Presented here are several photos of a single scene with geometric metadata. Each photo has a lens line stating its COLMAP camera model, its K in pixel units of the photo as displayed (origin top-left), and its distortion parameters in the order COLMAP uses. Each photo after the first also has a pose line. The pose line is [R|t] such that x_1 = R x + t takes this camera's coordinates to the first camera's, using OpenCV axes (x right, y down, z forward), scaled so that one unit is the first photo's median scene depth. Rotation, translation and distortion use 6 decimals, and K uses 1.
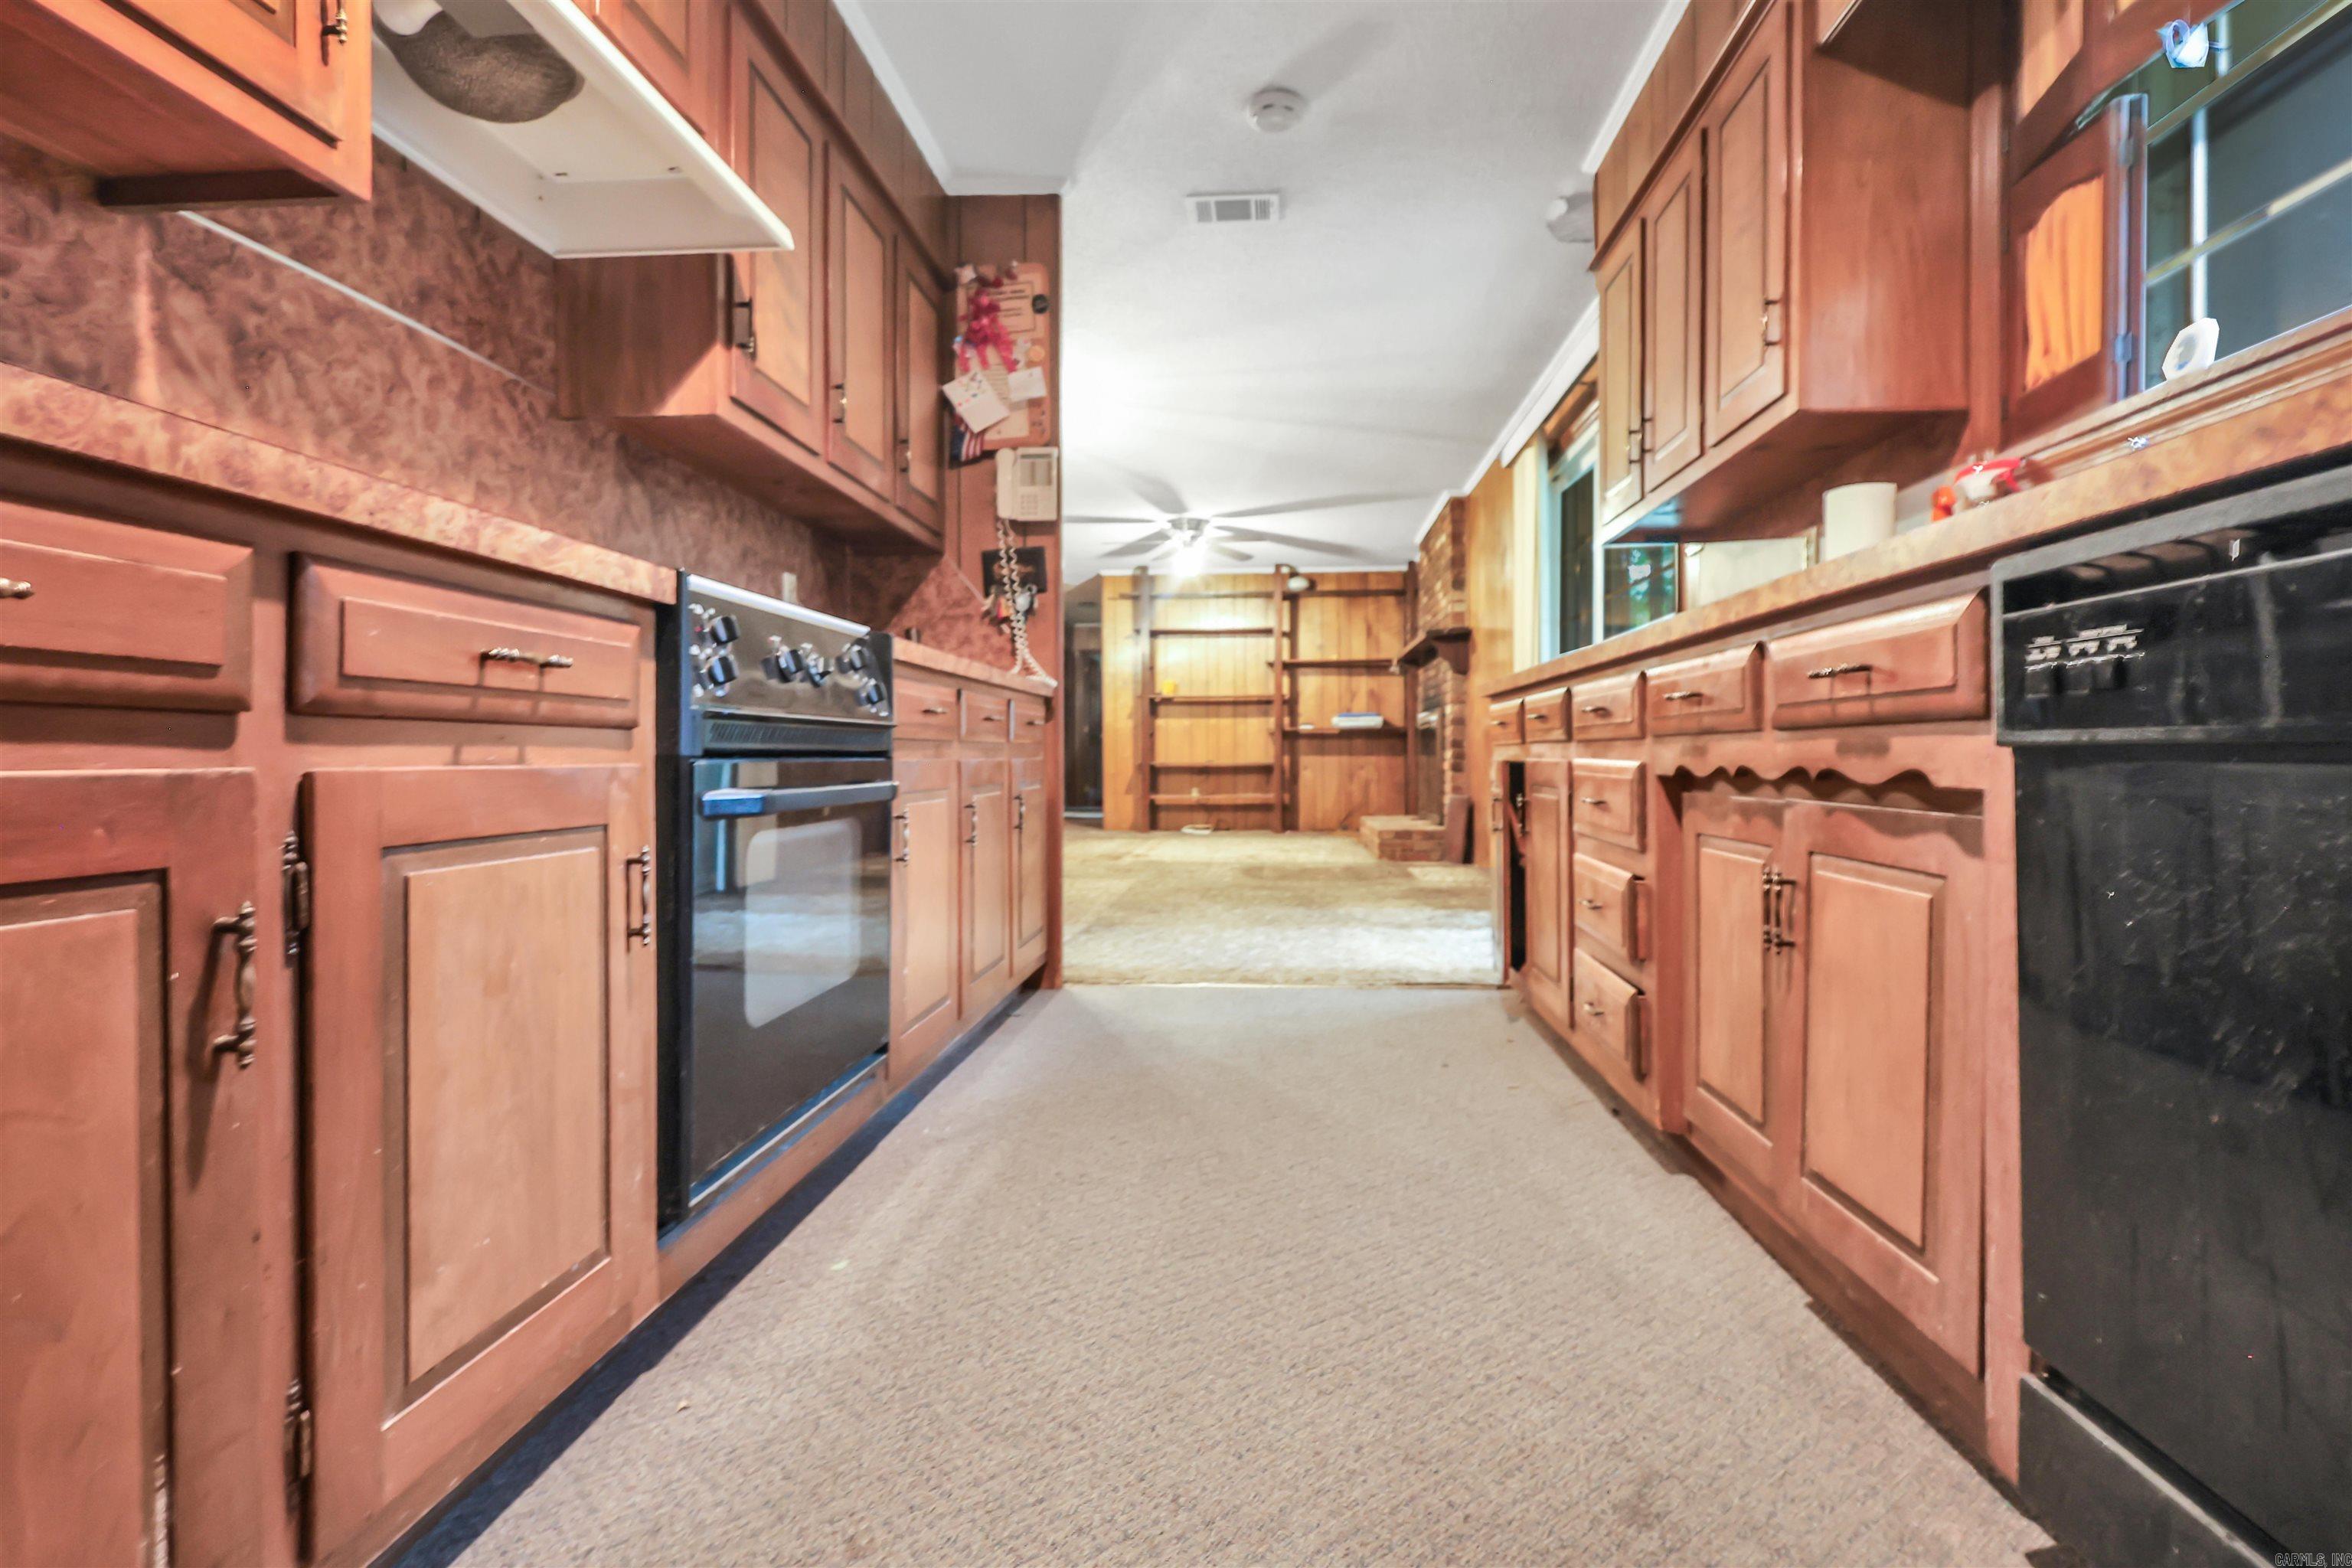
lens RADIAL K [[1105.6, 0, 1206.2], [0, 1105.6, 746.4], [0, 0, 1]] dist [0.000802, 0.001694]
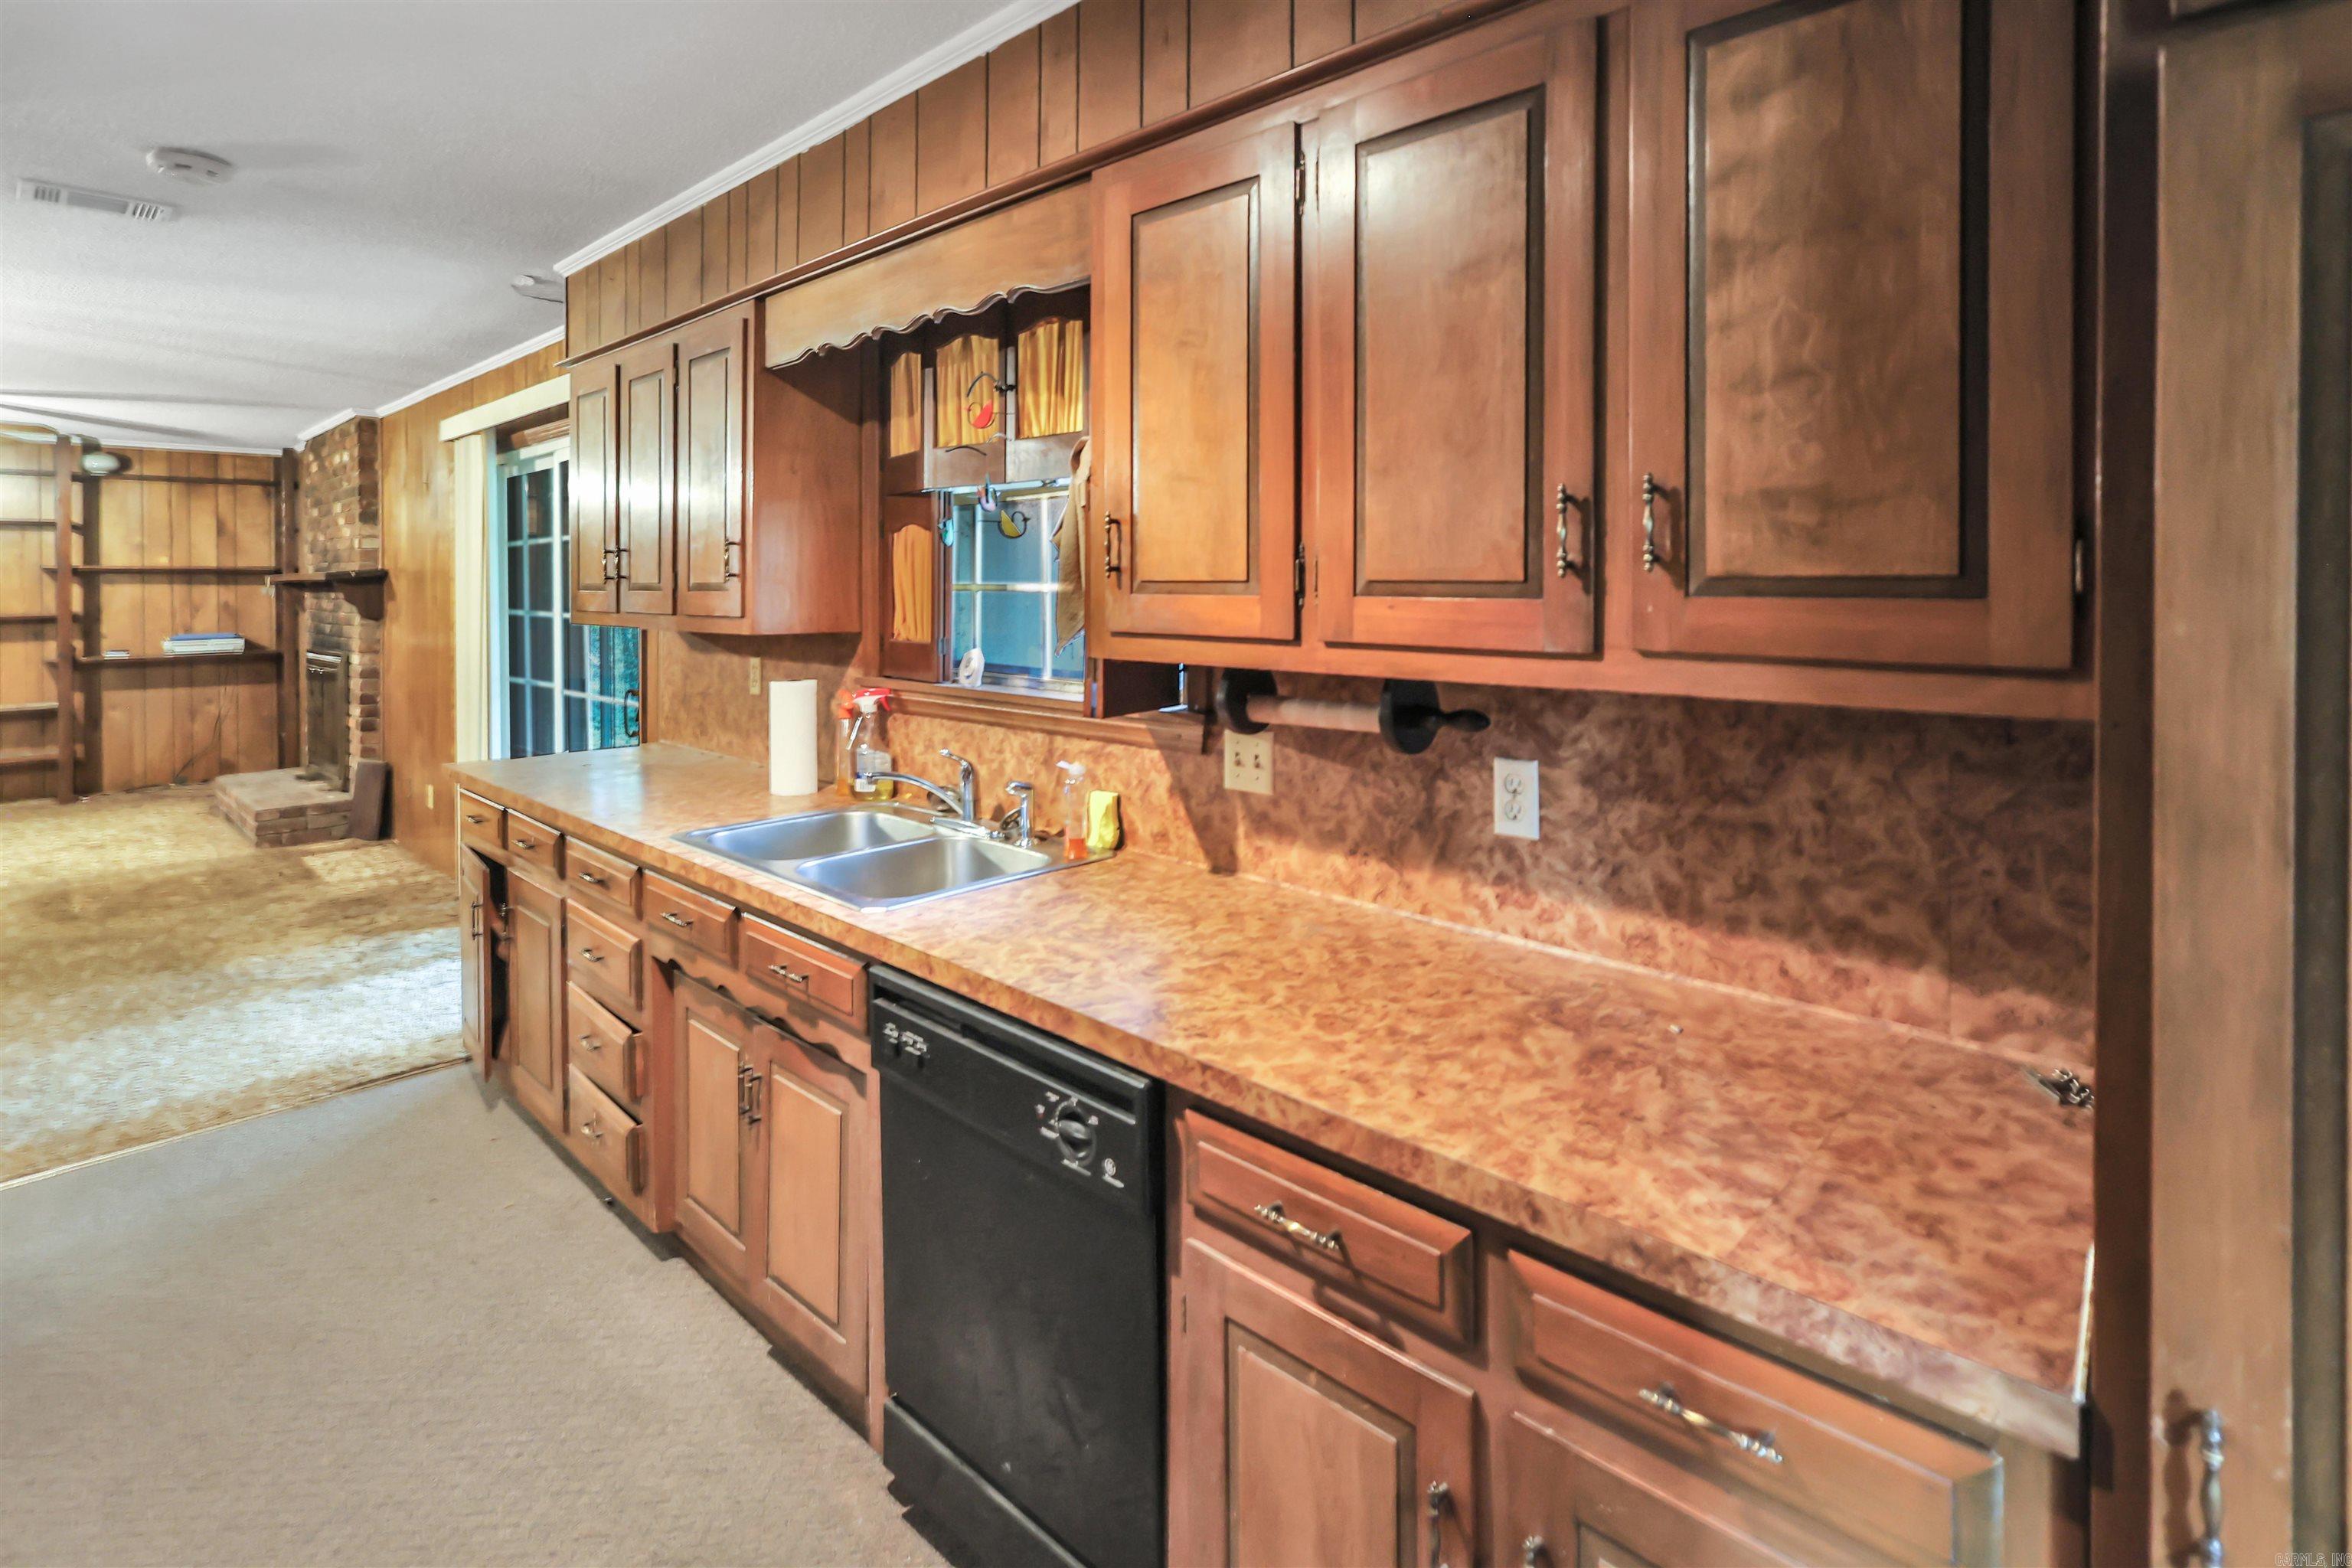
lens RADIAL K [[1155.2, 0, 1165.1], [0, 1155.2, 589.6], [0, 0, 1]] dist [0.000566, -0.000946]
pose [[0.656409, -0.008706, 0.754355, -0.106752], [0.003439, 0.999958, 0.008548, -0.215081], [-0.754398, -0.003017, 0.656411, -0.164221]]
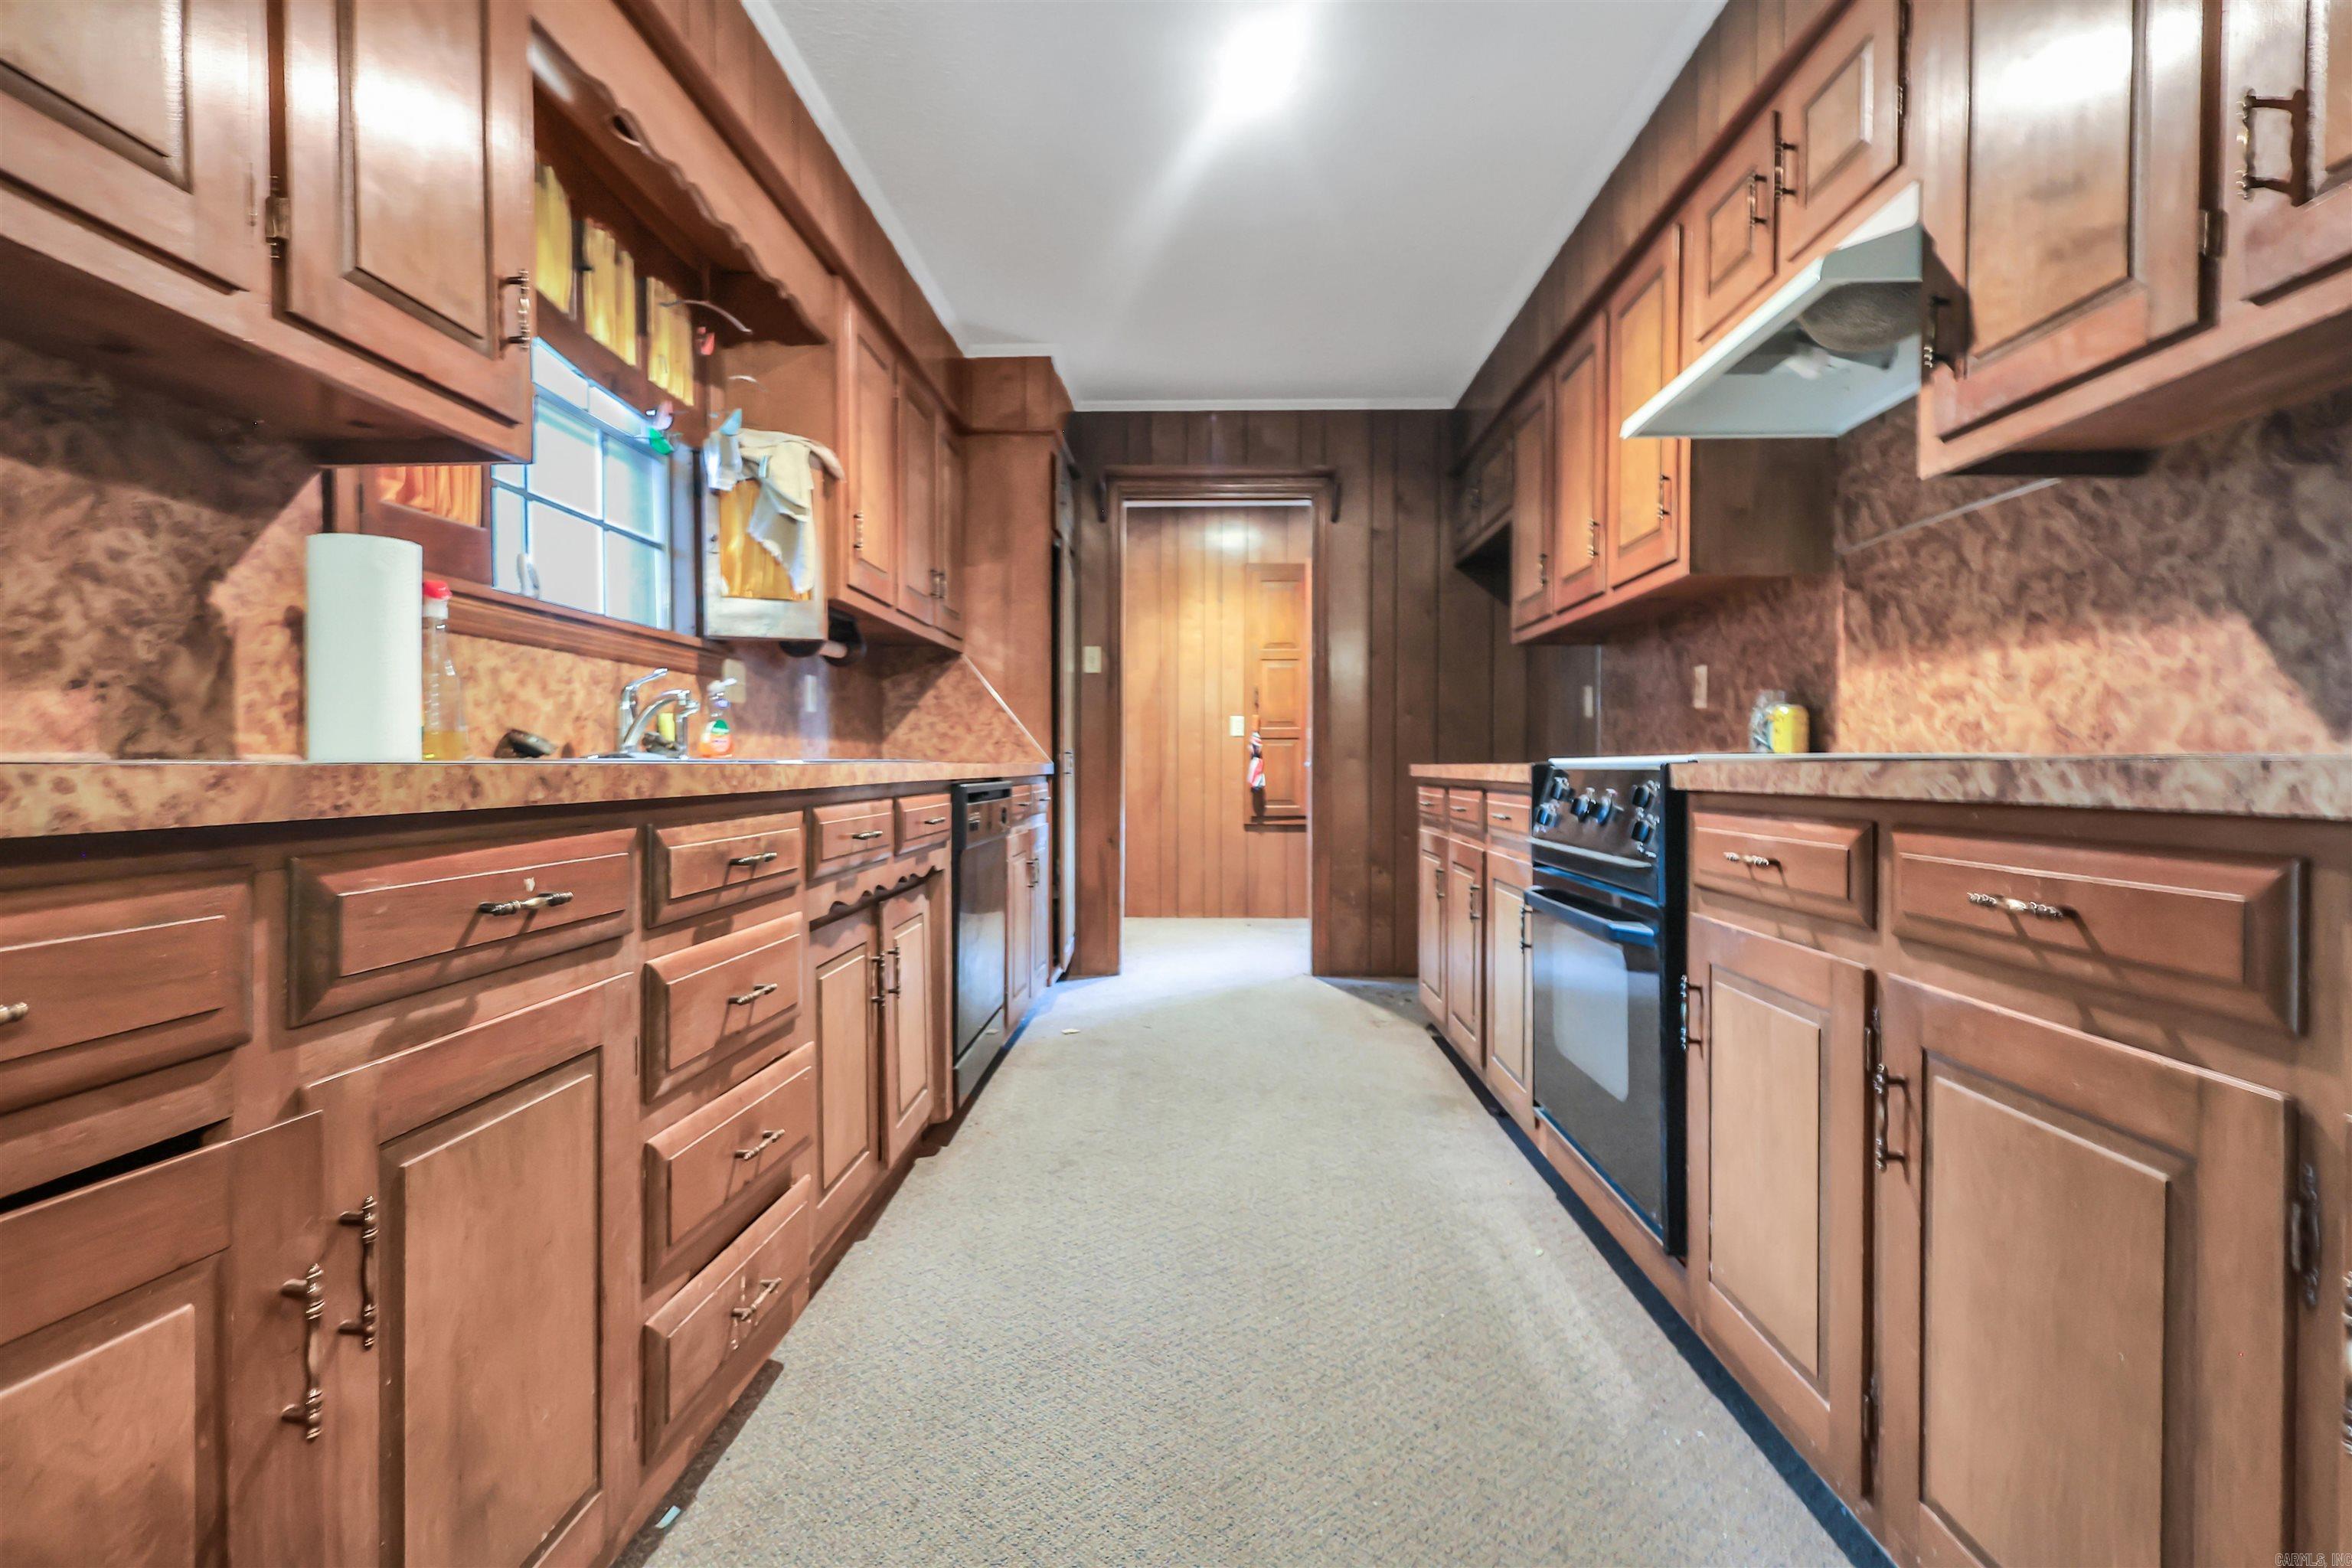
lens RADIAL K [[1105.6, 0, 1204.1], [0, 1105.6, 804.8], [0, 0, 1]] dist [0.000802, 0.001694]
pose [[-0.998650, 0.001591, -0.051924, 0.066282], [-0.000047, 0.999502, 0.031543, -0.054656], [0.051948, 0.031503, -0.998153, 1.044229]]
